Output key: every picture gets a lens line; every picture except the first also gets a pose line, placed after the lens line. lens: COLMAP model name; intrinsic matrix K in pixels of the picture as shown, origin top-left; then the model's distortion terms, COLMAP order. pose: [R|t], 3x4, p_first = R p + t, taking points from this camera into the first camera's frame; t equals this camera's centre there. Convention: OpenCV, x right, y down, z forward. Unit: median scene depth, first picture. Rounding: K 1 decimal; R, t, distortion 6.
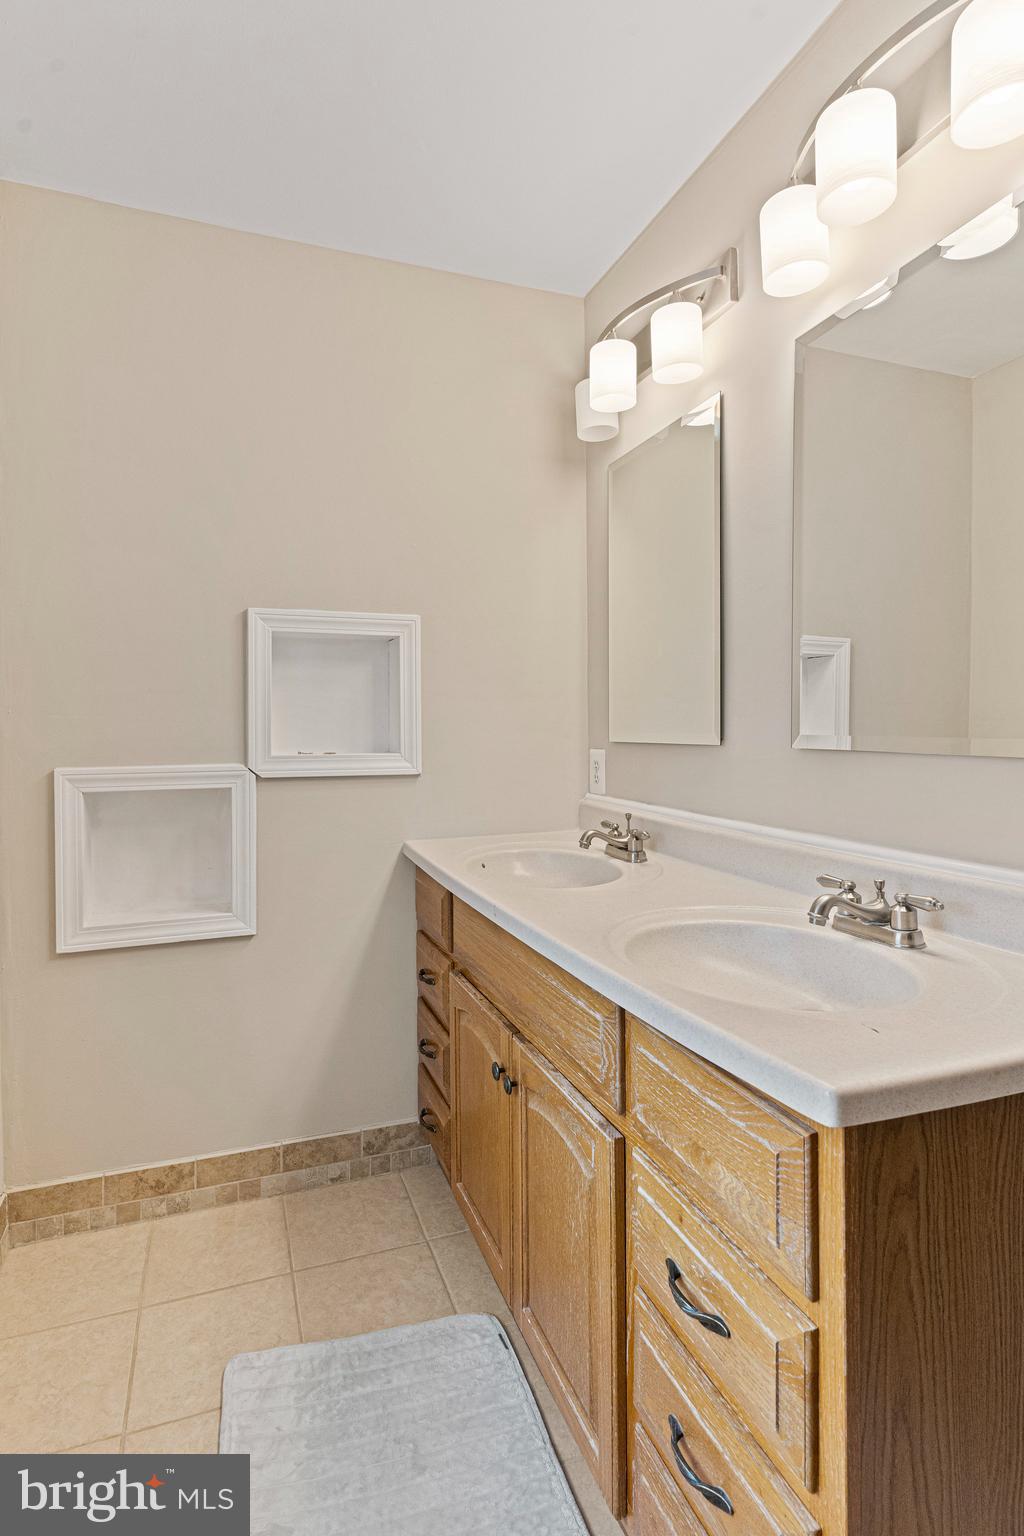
lens RADIAL K [[785.1, 0, 501.5], [0, 785.1, 719.9], [0, 0, 1]] dist [0.001263, 0.000368]
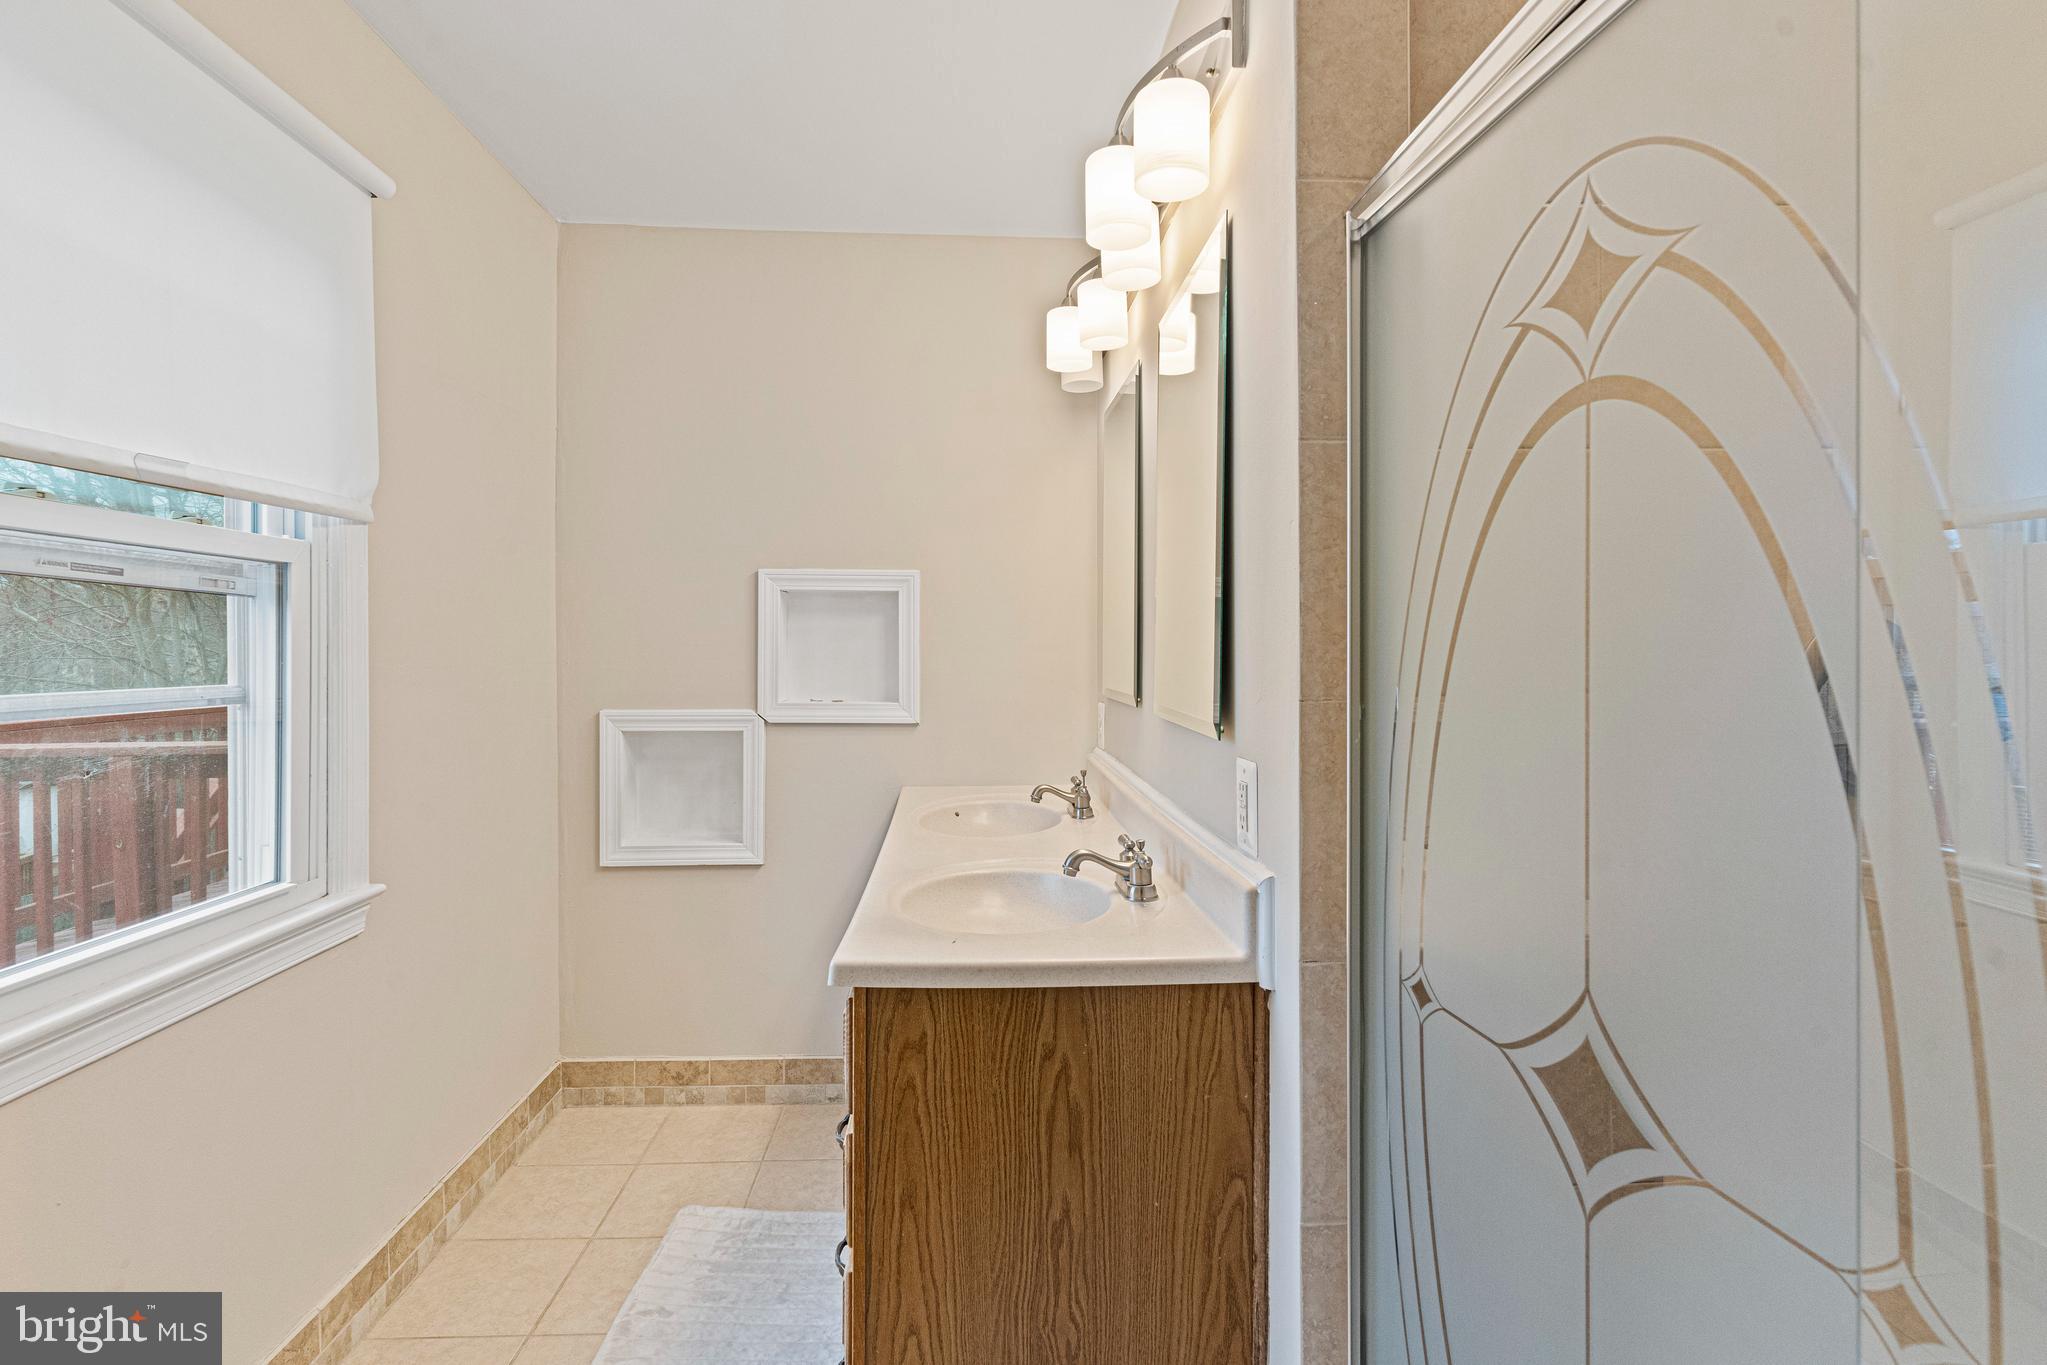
lens RADIAL K [[1001.3, 0, 1027.6], [0, 1001.3, 633.0], [0, 0, 1]] dist [0.003503, -0.001268]
pose [[0.957923, 0.006358, -0.286955, 0.483377], [-0.007411, 0.999969, -0.002583, -0.055969], [0.286930, 0.004601, 0.957941, -0.265856]]
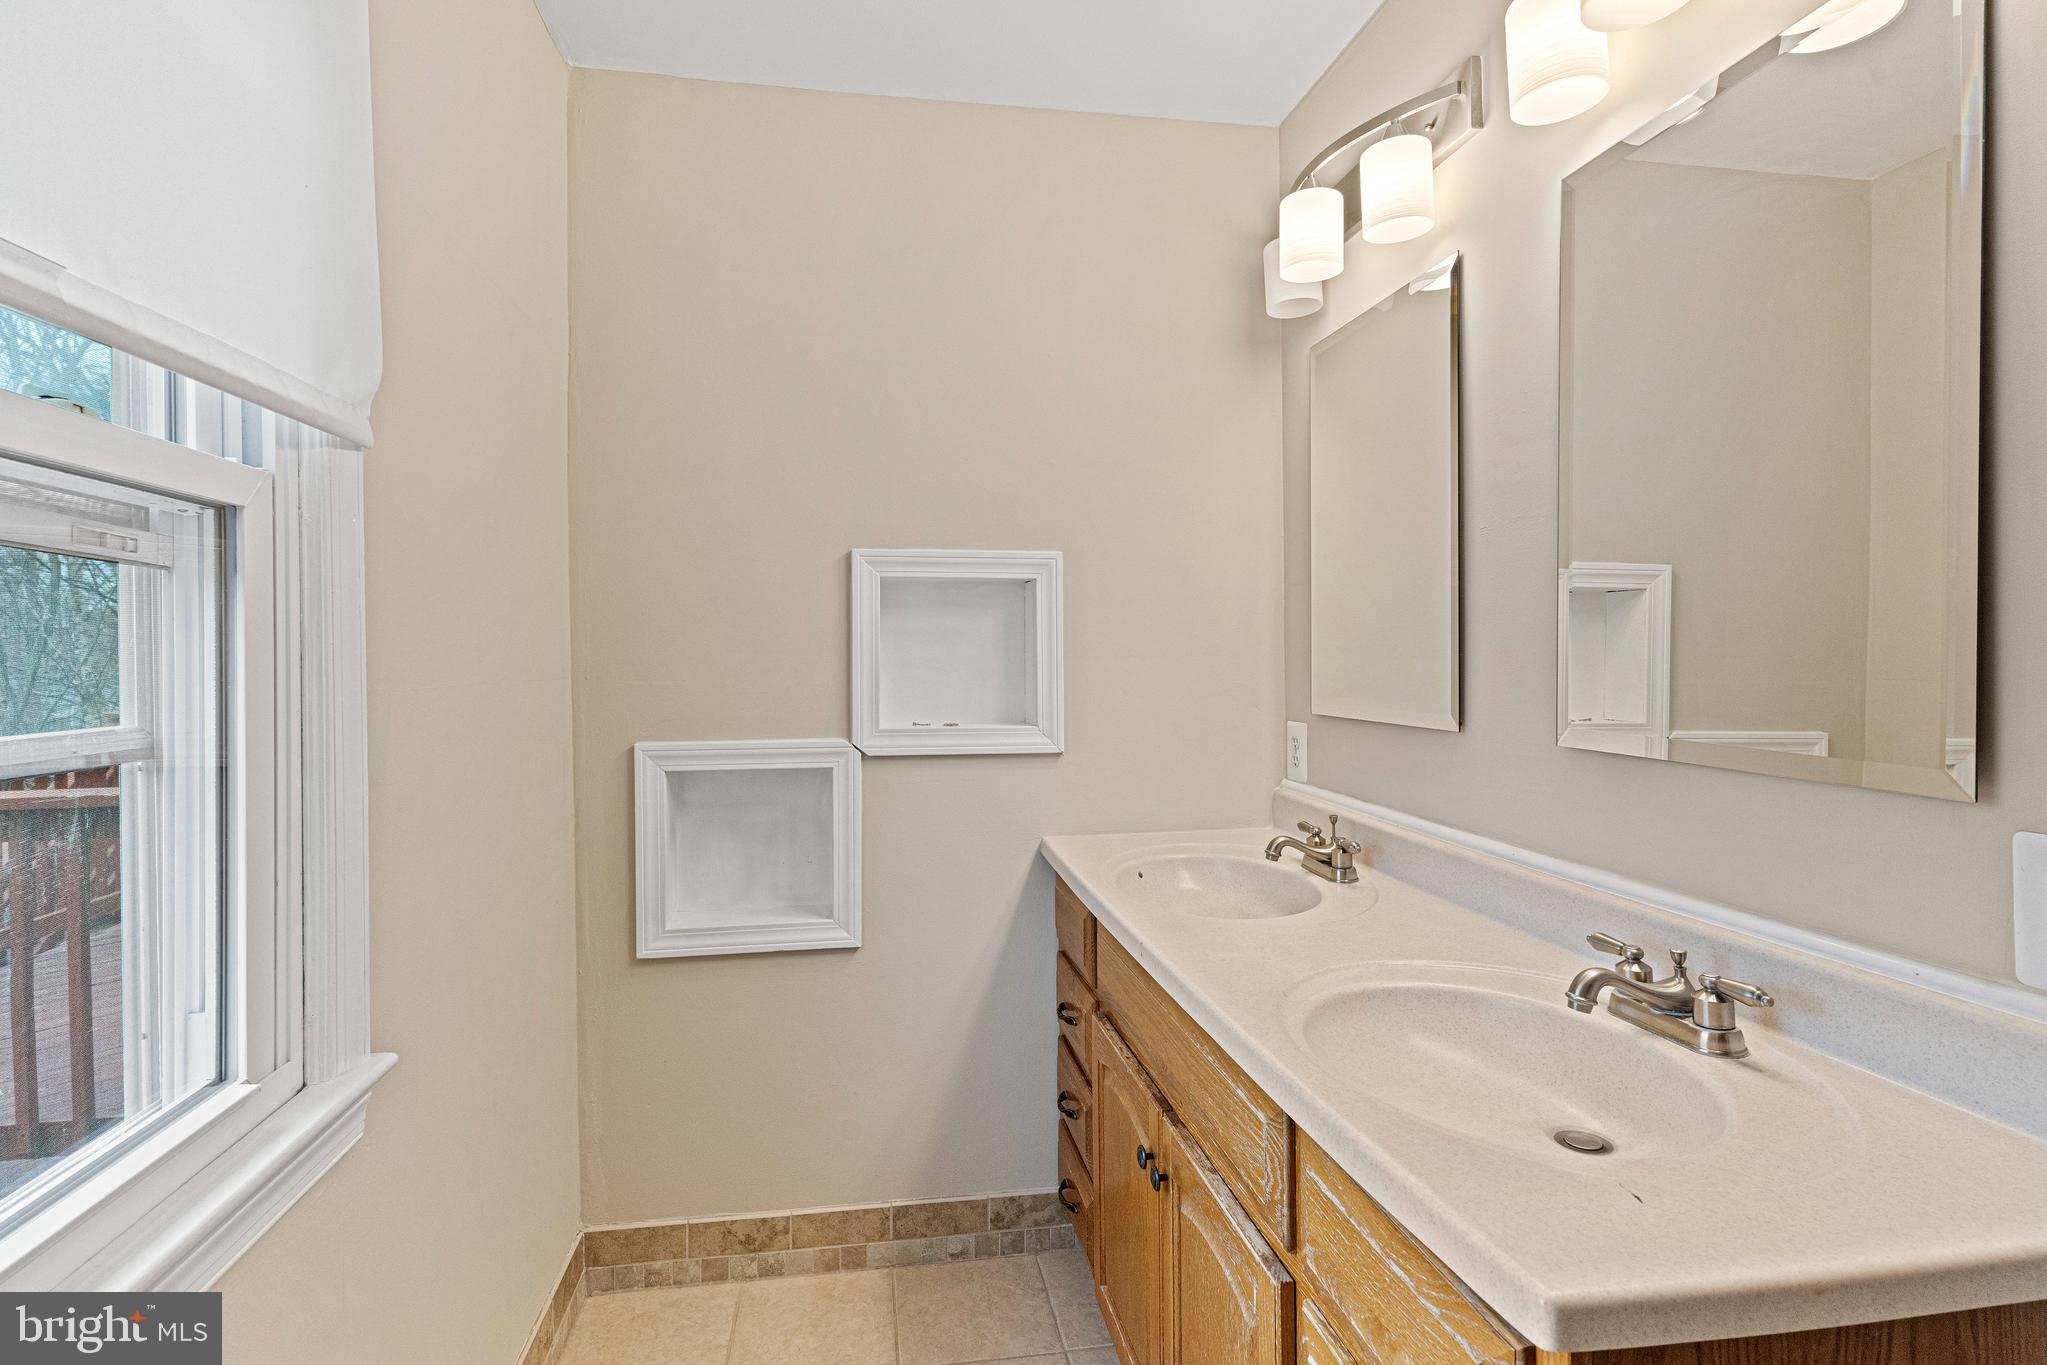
lens RADIAL K [[1001.3, 0, 1009.0], [0, 1001.3, 641.9], [0, 0, 1]] dist [0.003503, -0.001268]
pose [[0.982153, 0.000232, -0.188084, 0.039010], [-0.000480, 0.999999, -0.001274, -0.047732], [0.188084, 0.001342, 0.982152, -0.000083]]
